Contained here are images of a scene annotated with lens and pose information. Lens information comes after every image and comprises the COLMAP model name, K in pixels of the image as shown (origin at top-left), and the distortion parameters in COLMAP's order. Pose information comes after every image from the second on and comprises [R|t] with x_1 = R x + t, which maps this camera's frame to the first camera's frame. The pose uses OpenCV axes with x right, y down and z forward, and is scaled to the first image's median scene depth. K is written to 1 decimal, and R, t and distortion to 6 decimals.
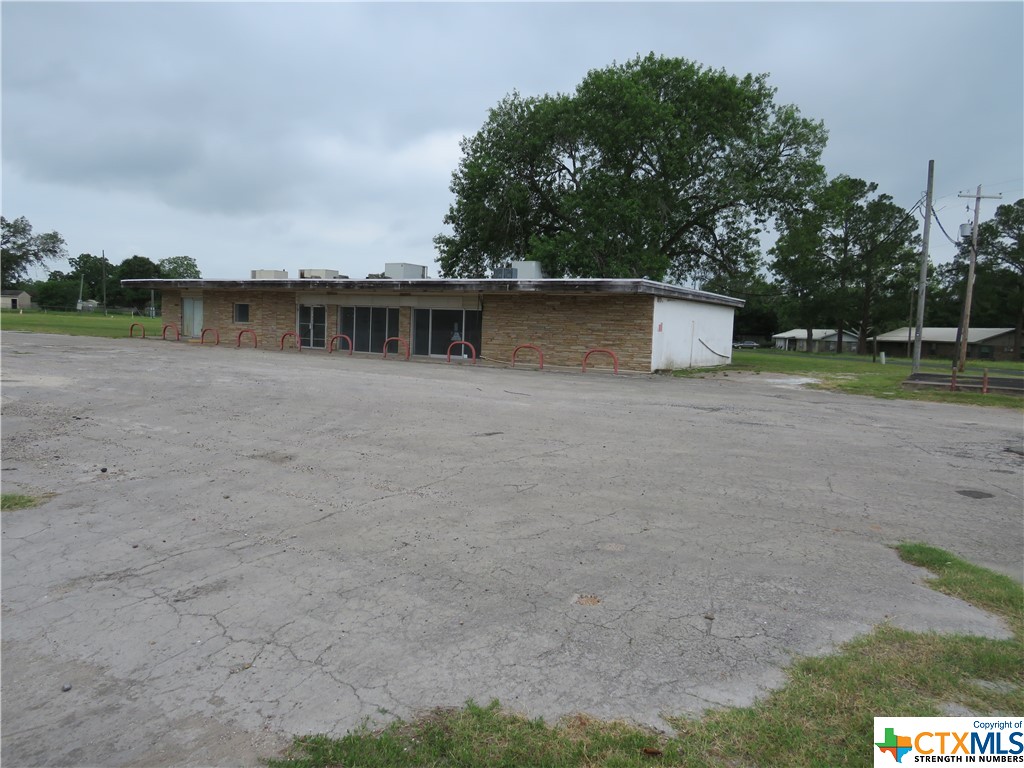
lens RADIAL K [[732.4, 0, 512.0], [0, 732.4, 384.0], [0, 0, 1]] dist [-0.025982, 0.006183]
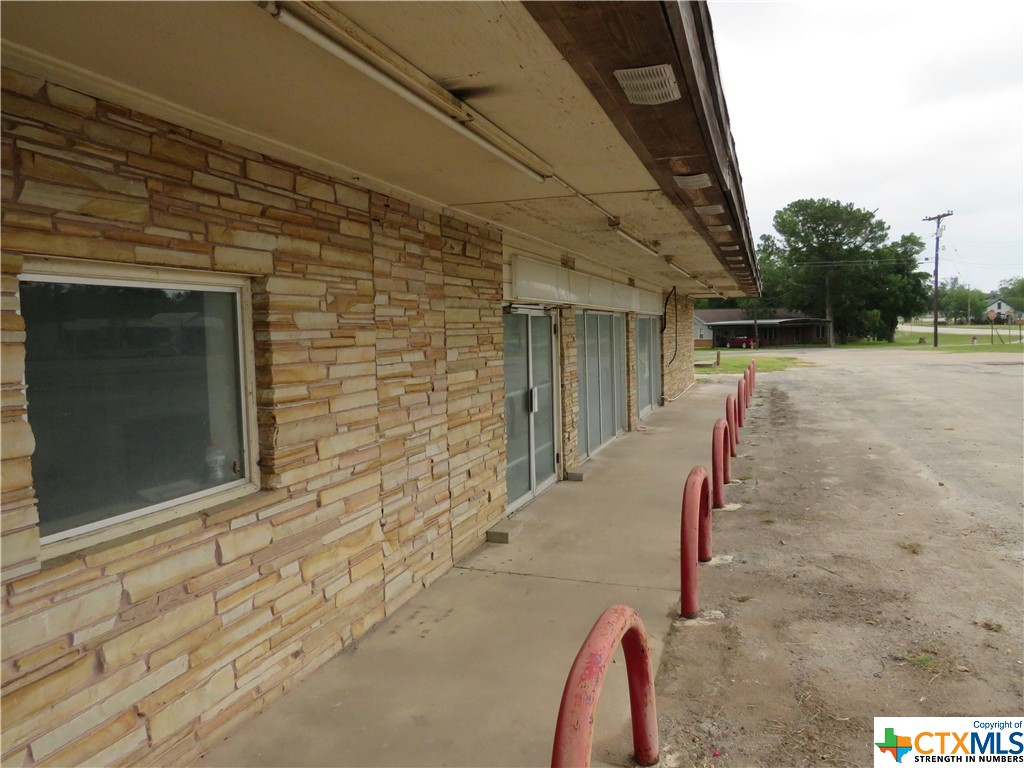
lens RADIAL K [[732.4, 0, 512.0], [0, 732.4, 384.0], [0, 0, 1]] dist [-0.025982, 0.006183]
pose [[-0.220032, -0.105204, 0.969803, -0.493744], [0.090316, 0.987700, 0.127637, -0.113775], [-0.971303, 0.115673, -0.207824, 1.051594]]
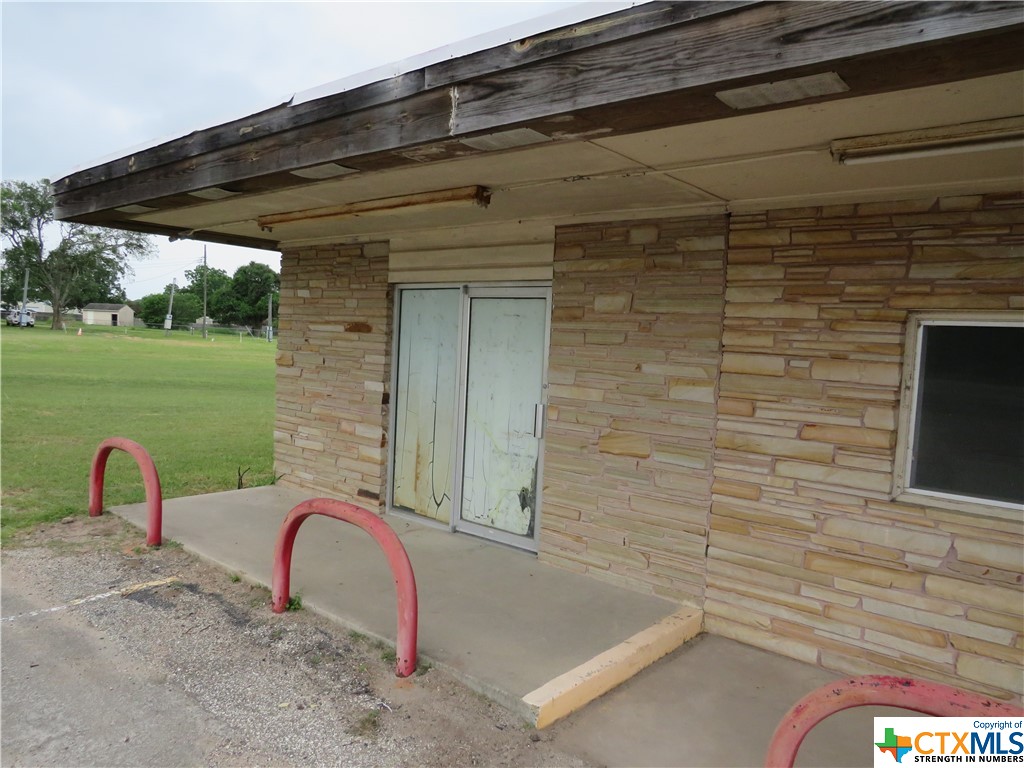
lens RADIAL K [[732.4, 0, 512.0], [0, 732.4, 384.0], [0, 0, 1]] dist [-0.025982, 0.006183]
pose [[0.989920, 0.018387, -0.140427, -0.459945], [-0.022167, 0.999432, -0.025399, -0.105310], [0.139880, 0.028256, 0.989765, 0.958490]]
